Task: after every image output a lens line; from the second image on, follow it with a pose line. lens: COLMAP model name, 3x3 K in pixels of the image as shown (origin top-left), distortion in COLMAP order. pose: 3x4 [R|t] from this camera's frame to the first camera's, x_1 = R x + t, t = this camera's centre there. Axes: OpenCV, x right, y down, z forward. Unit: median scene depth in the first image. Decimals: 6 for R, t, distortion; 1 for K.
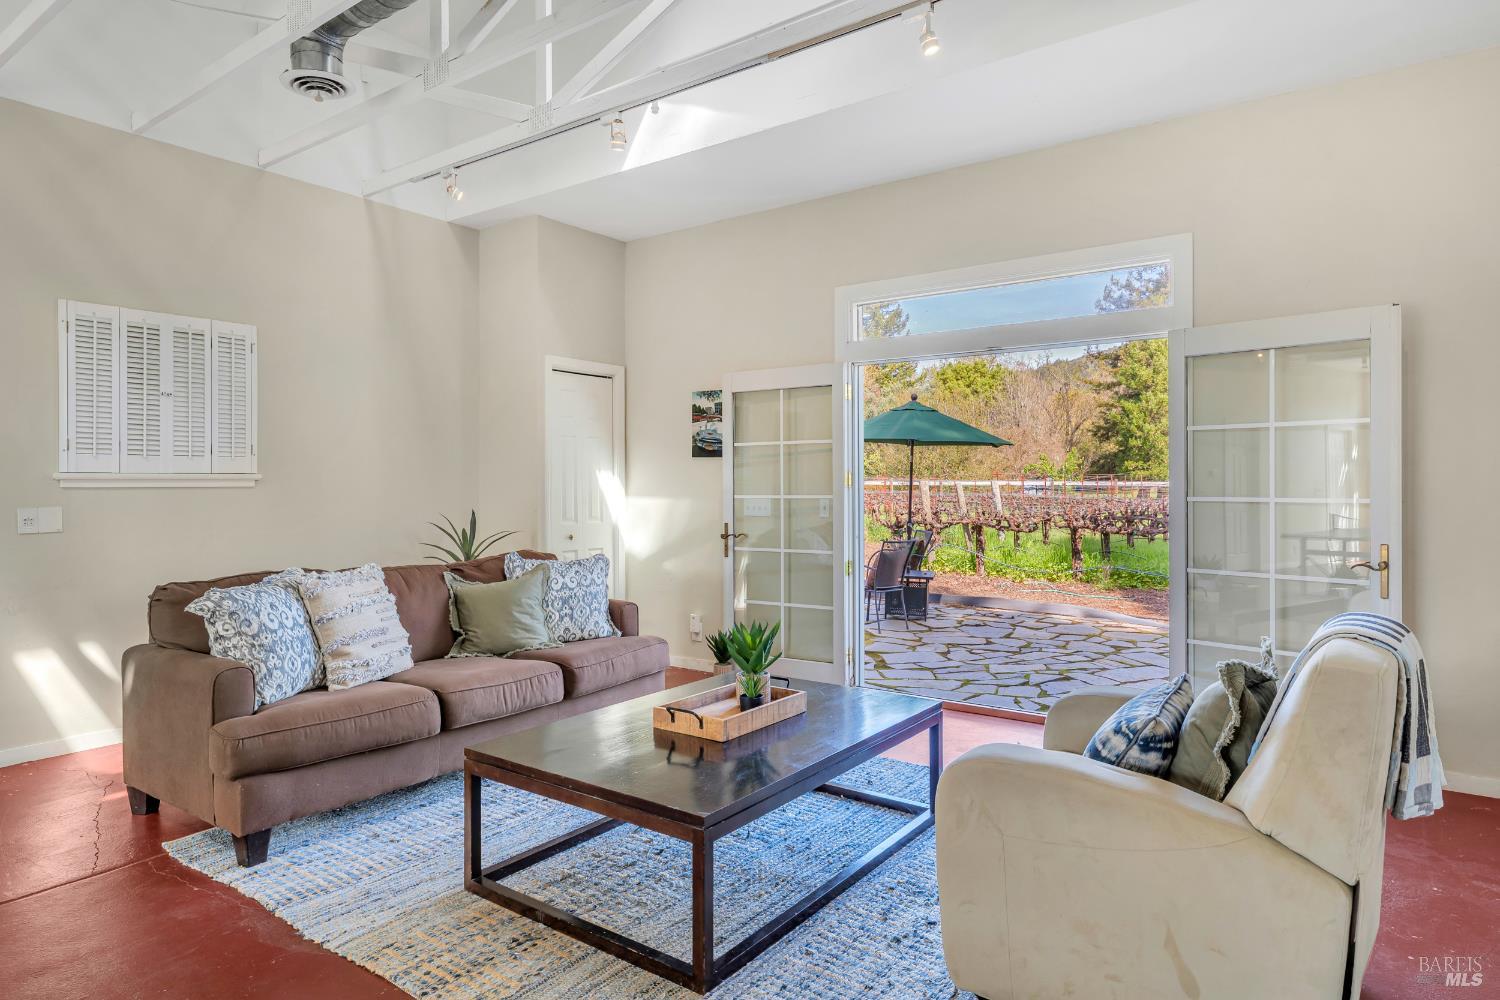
lens RADIAL K [[937.3, 0, 750.1], [0, 937.3, 476.8], [0, 0, 1]] dist [0.000822, 0.000201]
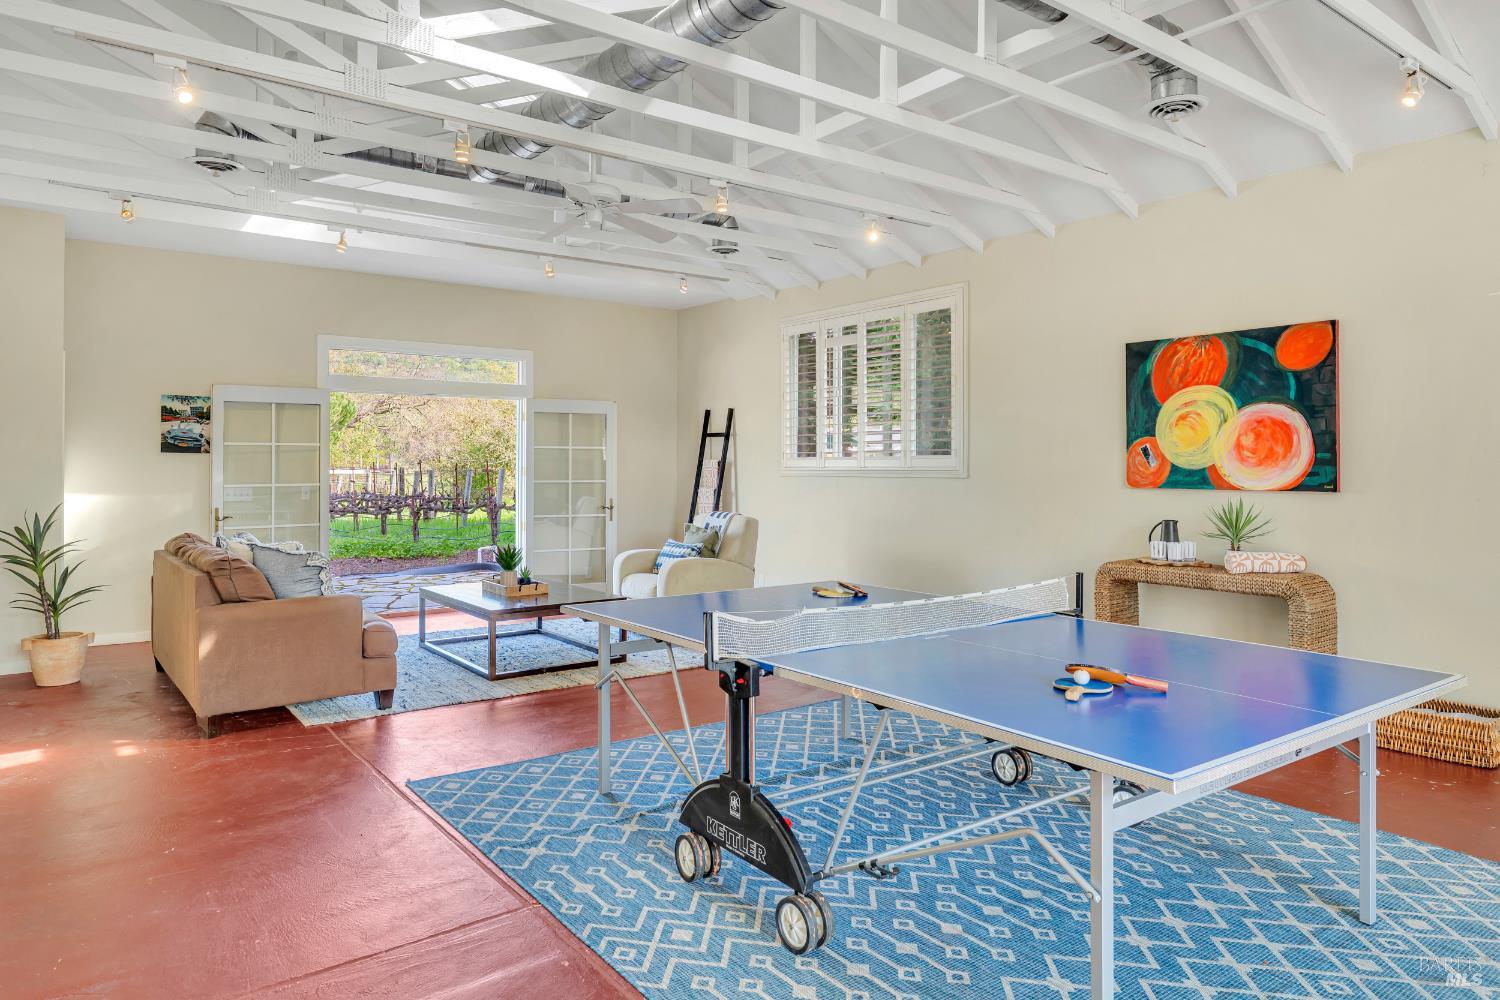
lens RADIAL K [[937.3, 0, 750.1], [0, 937.3, 476.8], [0, 0, 1]] dist [0.000822, 0.000201]
pose [[0.271636, 0.007073, 0.962374, -0.972244], [-0.004697, 0.999971, -0.006023, 0.012452], [-0.962389, -0.002884, 0.271662, 0.007288]]
